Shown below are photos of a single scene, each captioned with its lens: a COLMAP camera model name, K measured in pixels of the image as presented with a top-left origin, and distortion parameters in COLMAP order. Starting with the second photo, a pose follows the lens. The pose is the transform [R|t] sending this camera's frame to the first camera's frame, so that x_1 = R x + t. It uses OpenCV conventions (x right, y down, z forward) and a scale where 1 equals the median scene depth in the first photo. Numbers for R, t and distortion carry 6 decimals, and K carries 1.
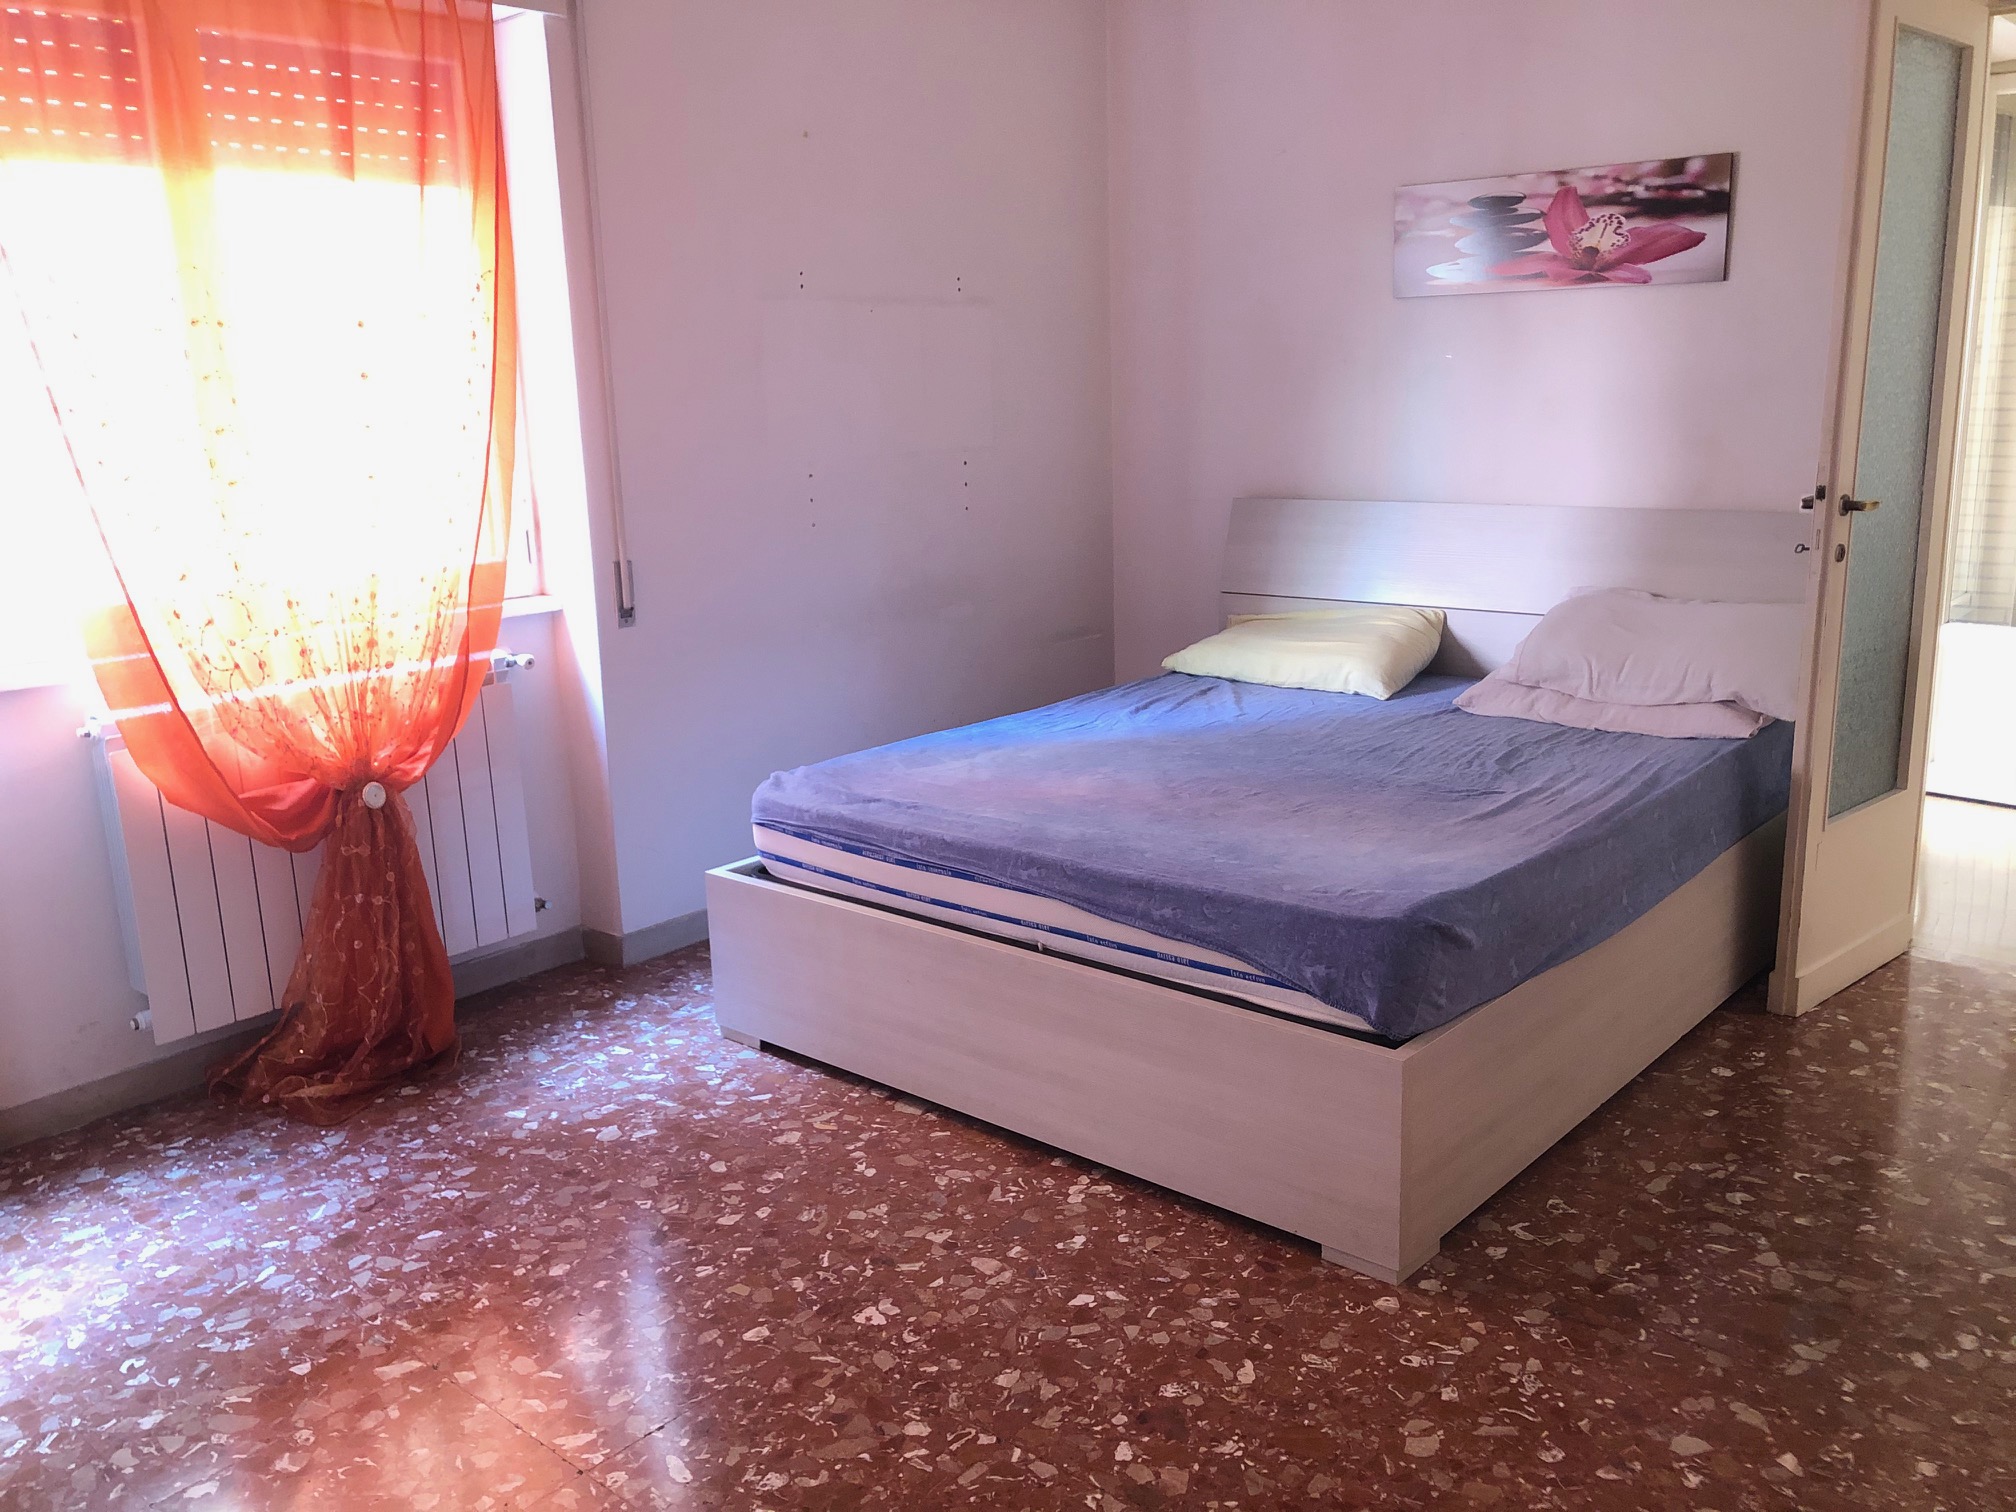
lens RADIAL K [[1671.6, 0, 1022.3], [0, 1671.6, 766.9], [0, 0, 1]] dist [0.067661, -0.068886]
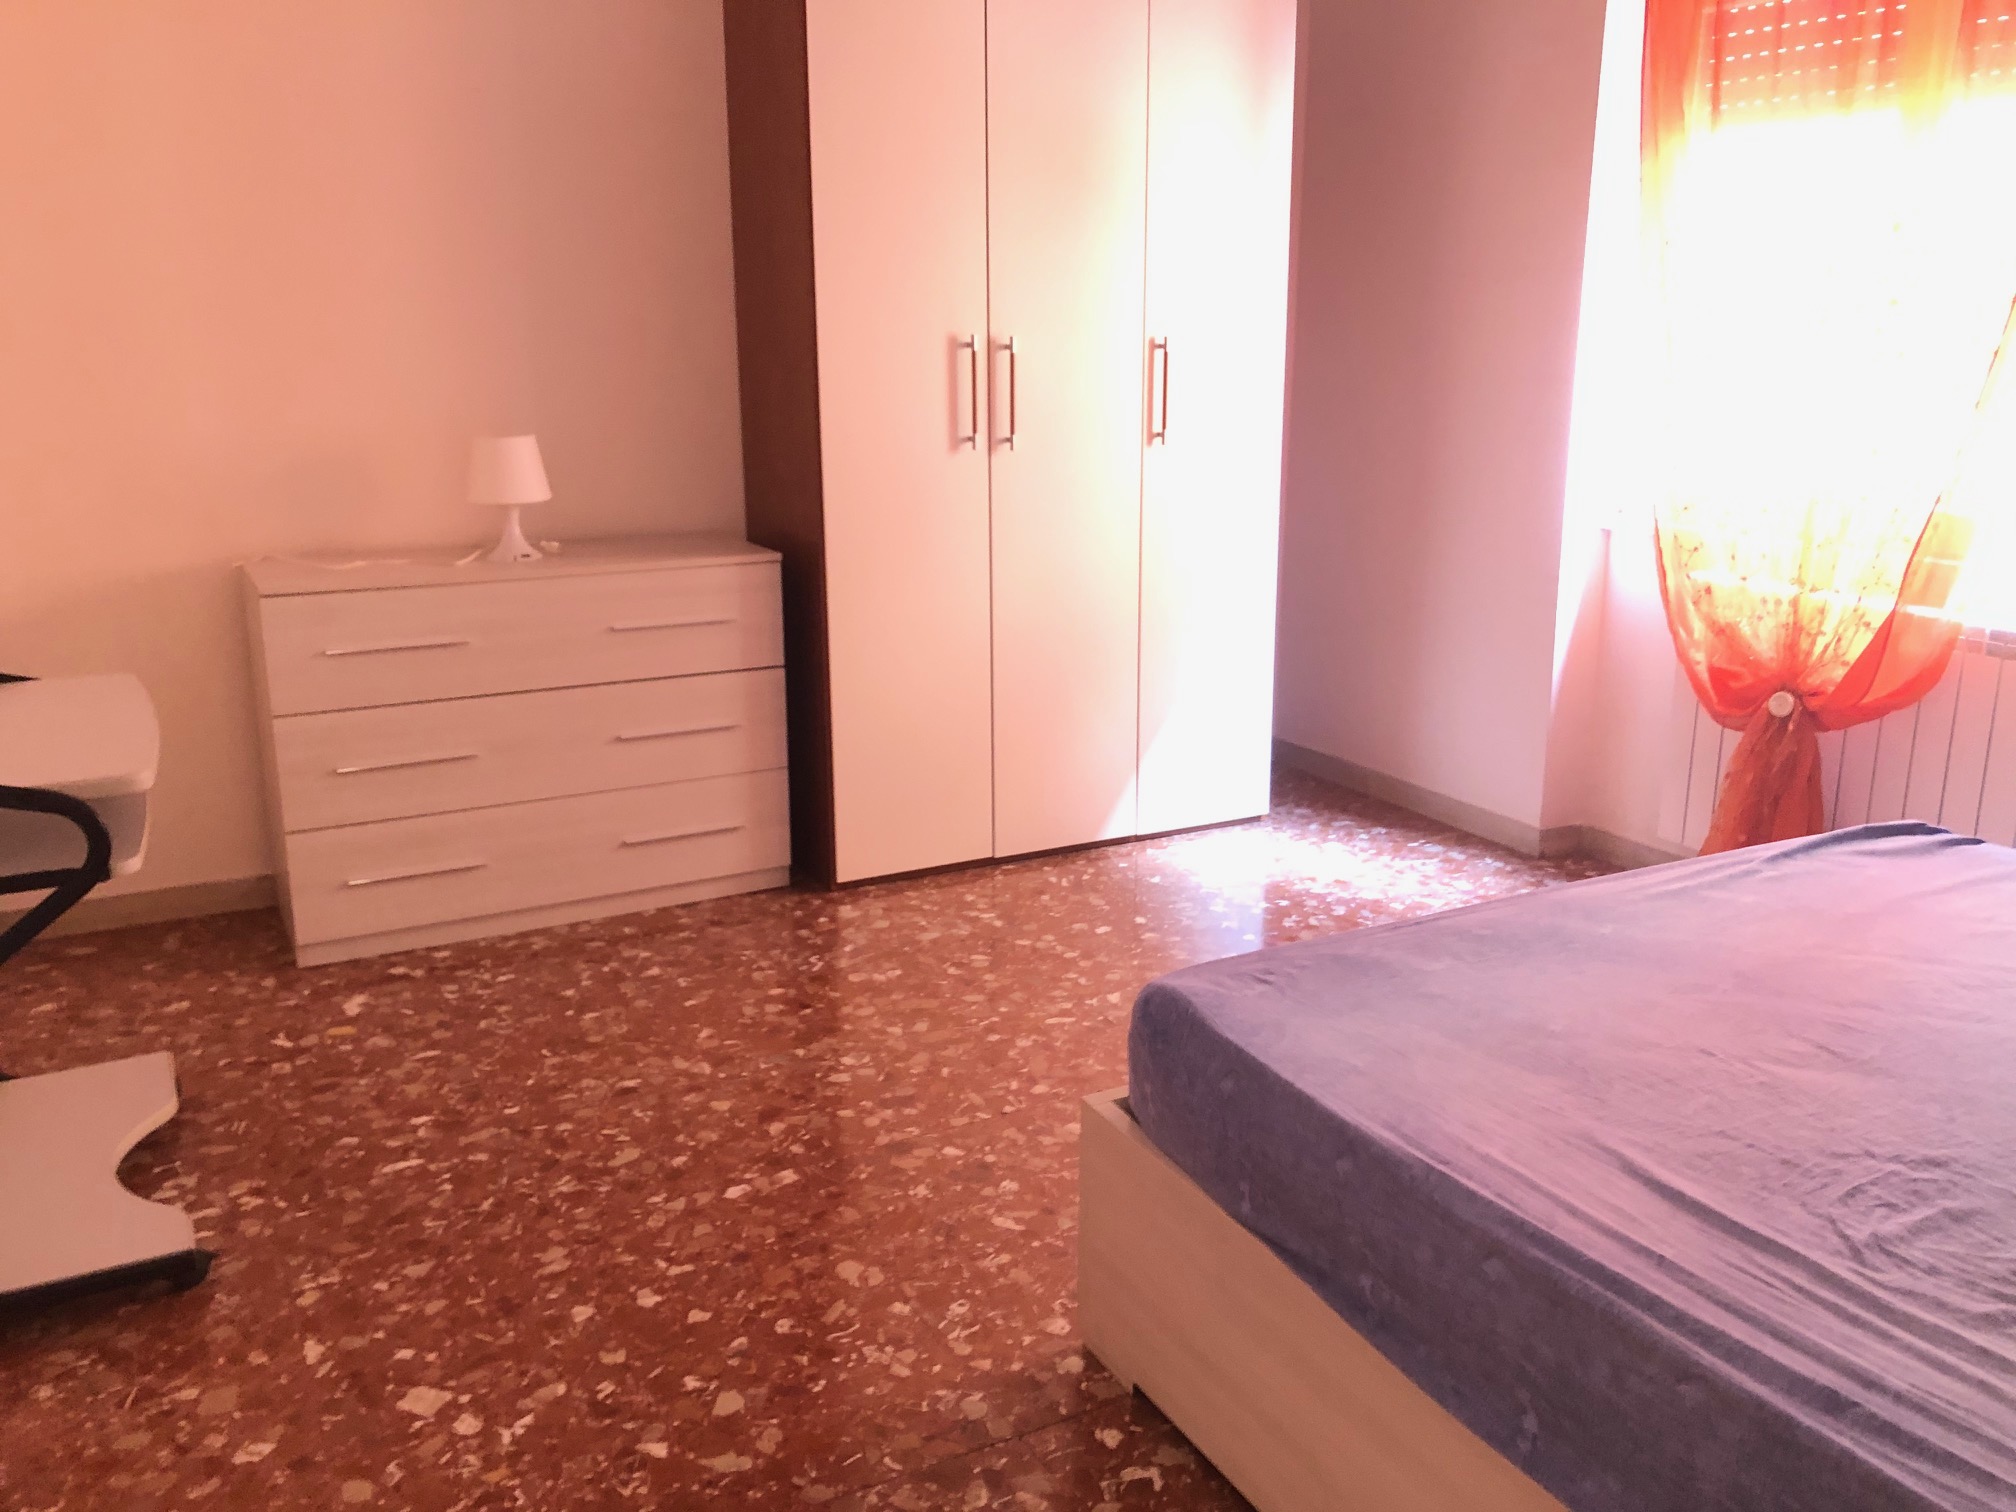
lens RADIAL K [[1671.6, 0, 1016.6], [0, 1671.6, 743.9], [0, 0, 1]] dist [0.067661, -0.068886]
pose [[-0.351016, 0.261954, -0.898981, 1.070171], [-0.214052, 0.912201, 0.349385, -0.328585], [0.911575, 0.315069, -0.264126, 1.223335]]
